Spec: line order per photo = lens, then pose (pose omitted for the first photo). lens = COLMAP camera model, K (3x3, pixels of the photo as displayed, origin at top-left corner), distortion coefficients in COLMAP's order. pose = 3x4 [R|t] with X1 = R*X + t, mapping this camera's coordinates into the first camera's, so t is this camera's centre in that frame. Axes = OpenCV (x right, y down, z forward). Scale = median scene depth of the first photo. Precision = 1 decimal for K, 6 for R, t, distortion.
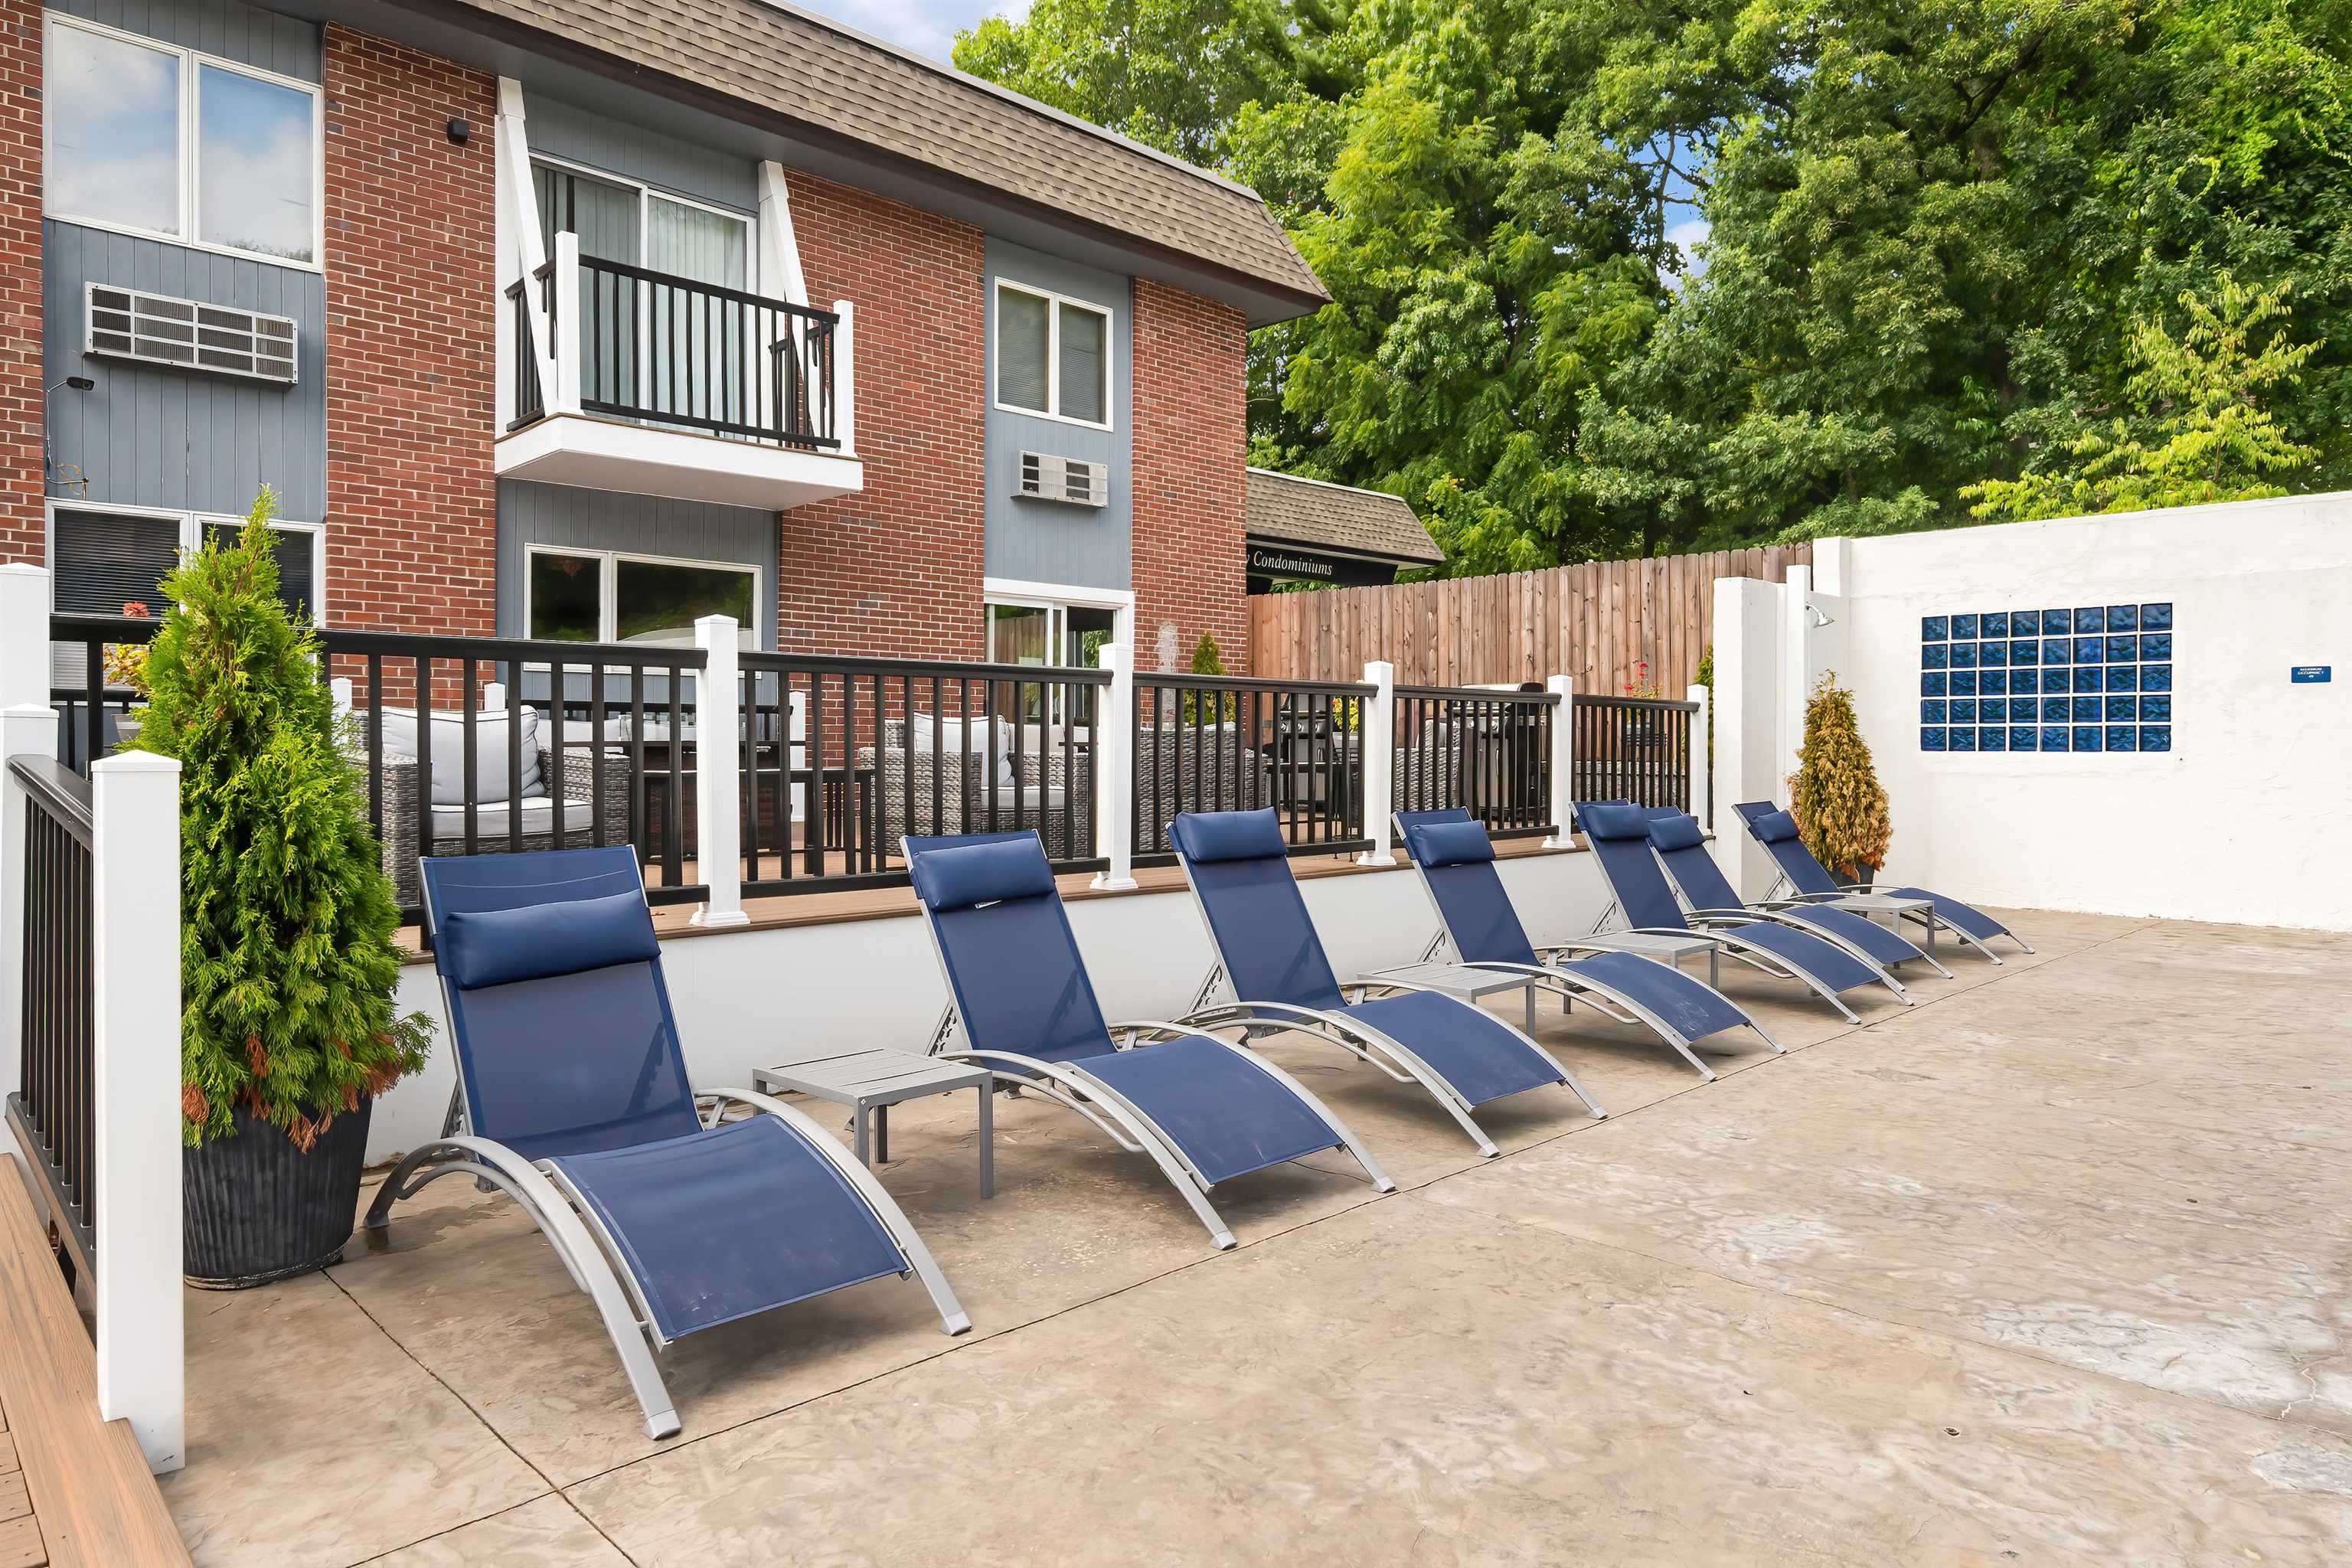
lens RADIAL K [[1446.6, 0, 1176.0], [0, 1446.6, 784.0], [0, 0, 1]] dist [-0.001018, -0.000541]
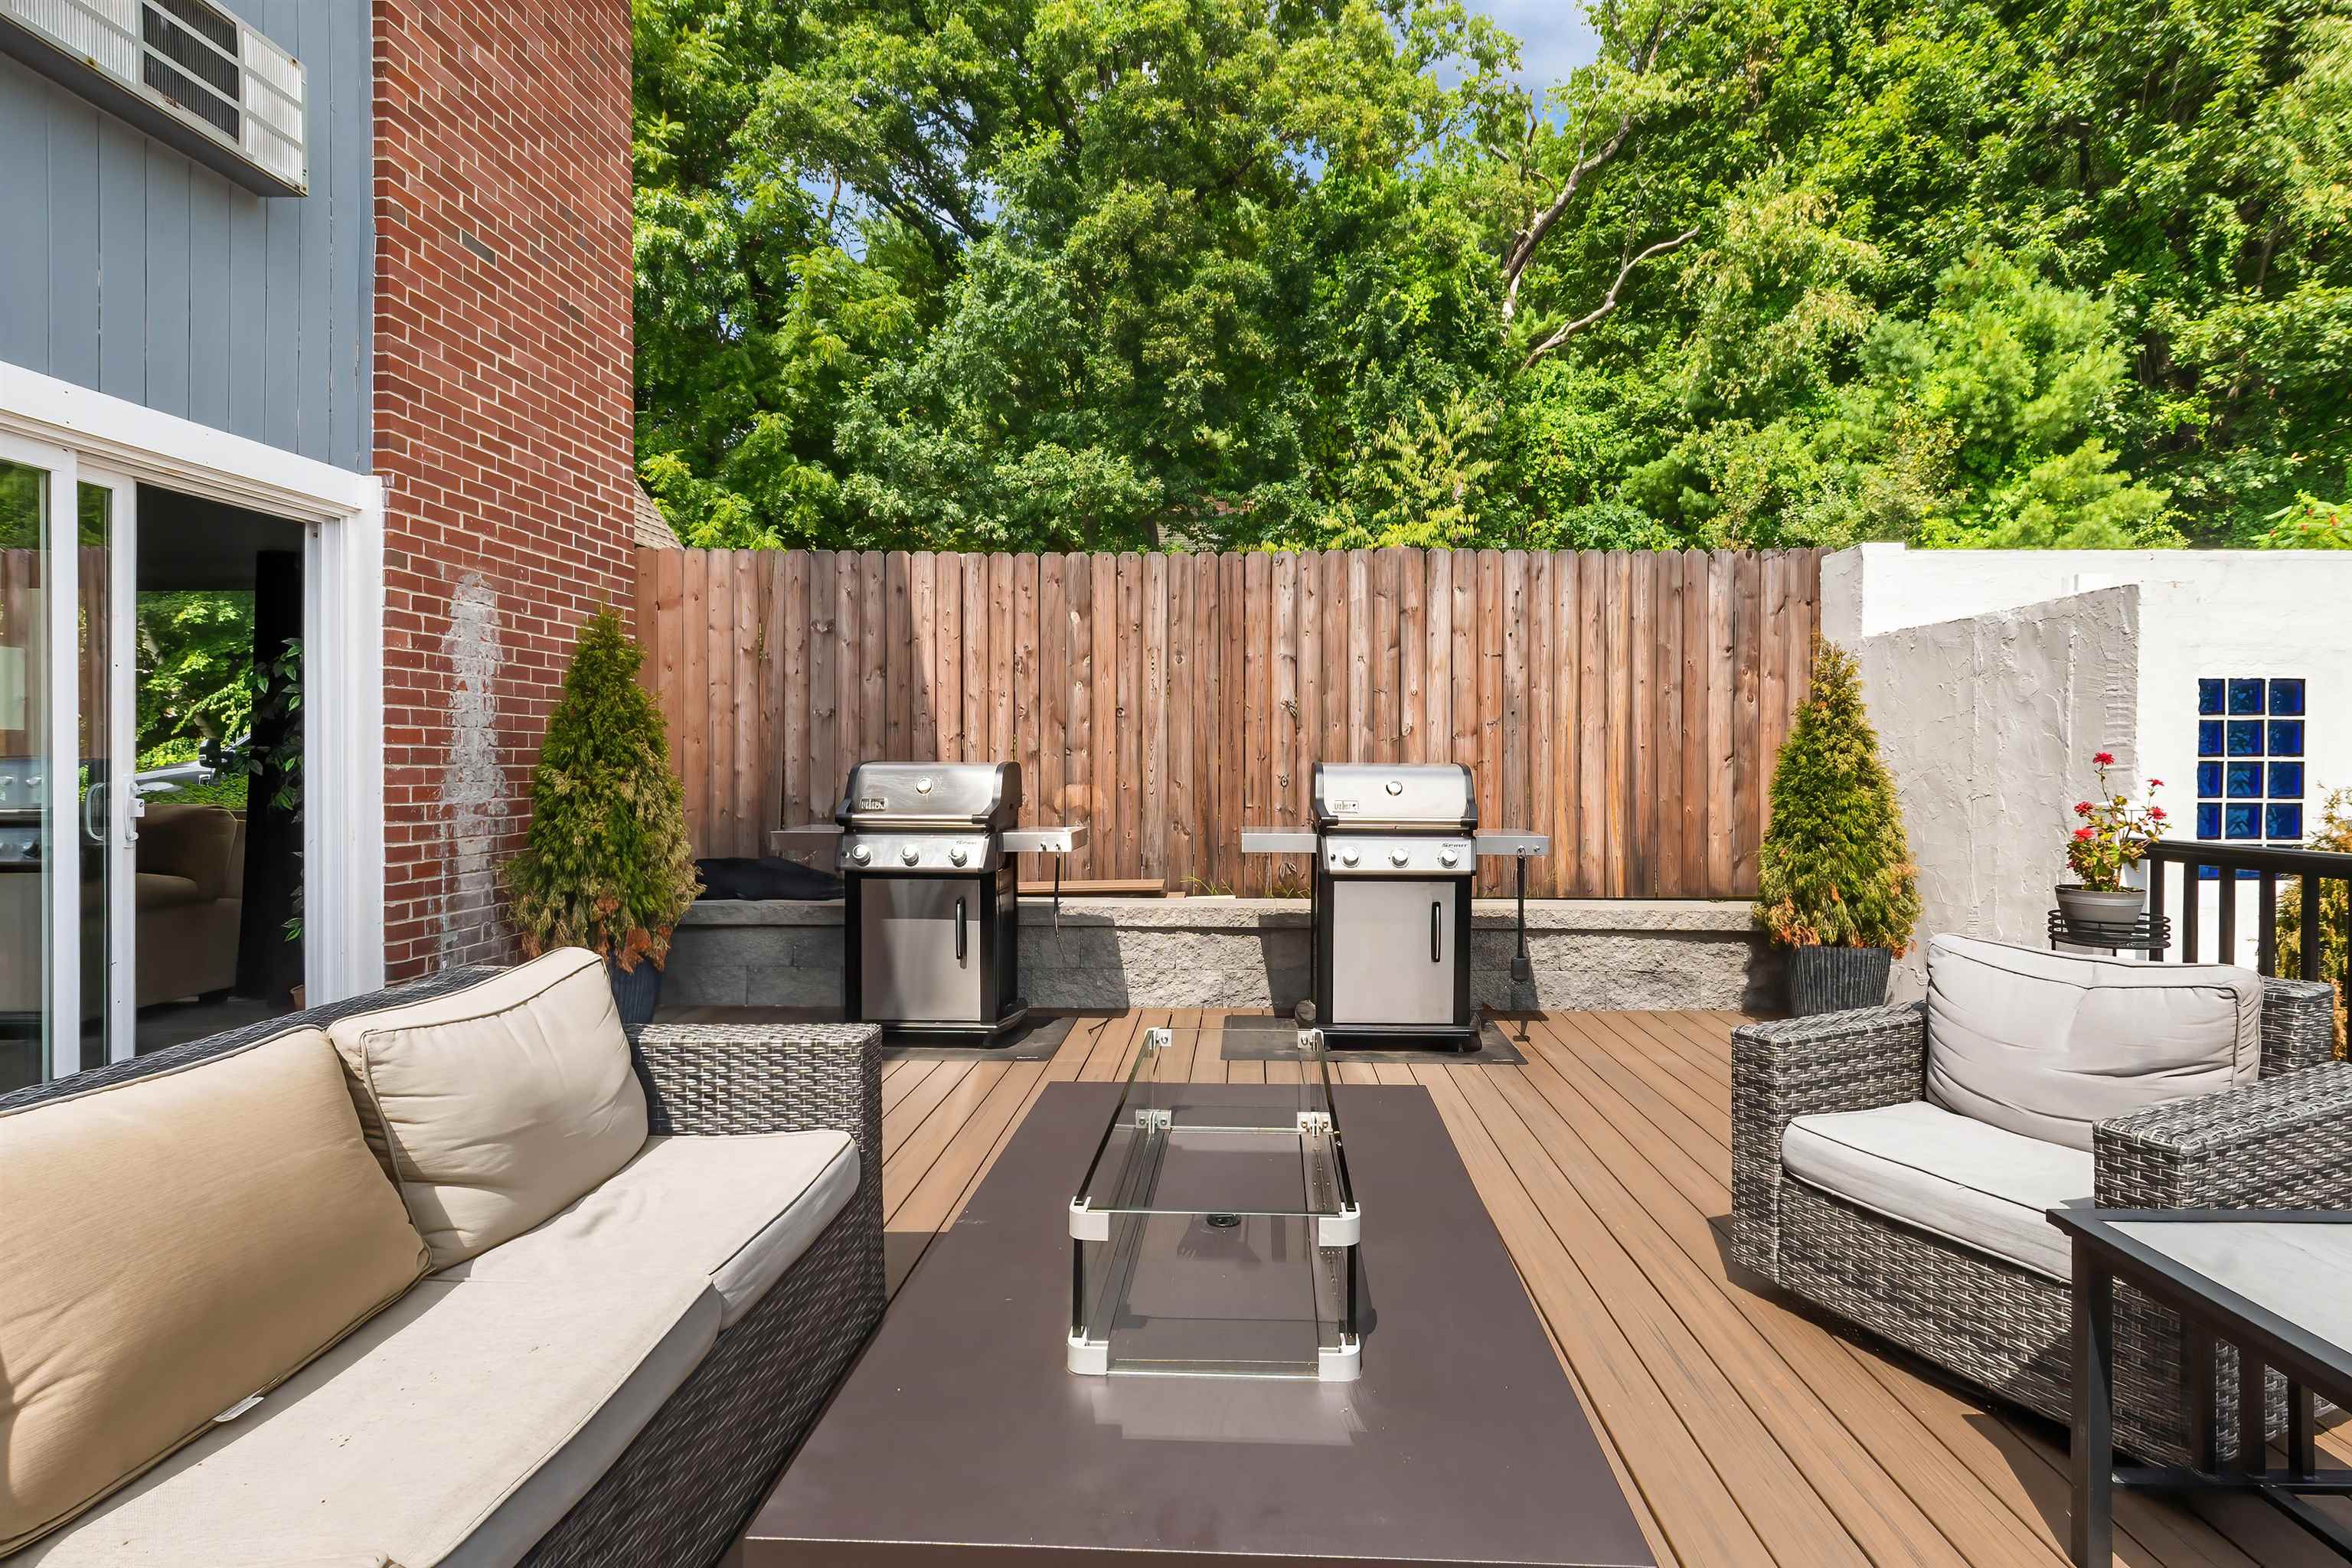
lens RADIAL K [[1132.7, 0, 1214.4], [0, 1132.7, 788.4], [0, 0, 1]] dist [-0.028152, 0.006067]
pose [[0.707731, -0.018805, 0.706232, -0.106548], [0.018465, 0.999797, 0.008118, -0.076838], [-0.706241, 0.007295, 0.707934, 0.908992]]
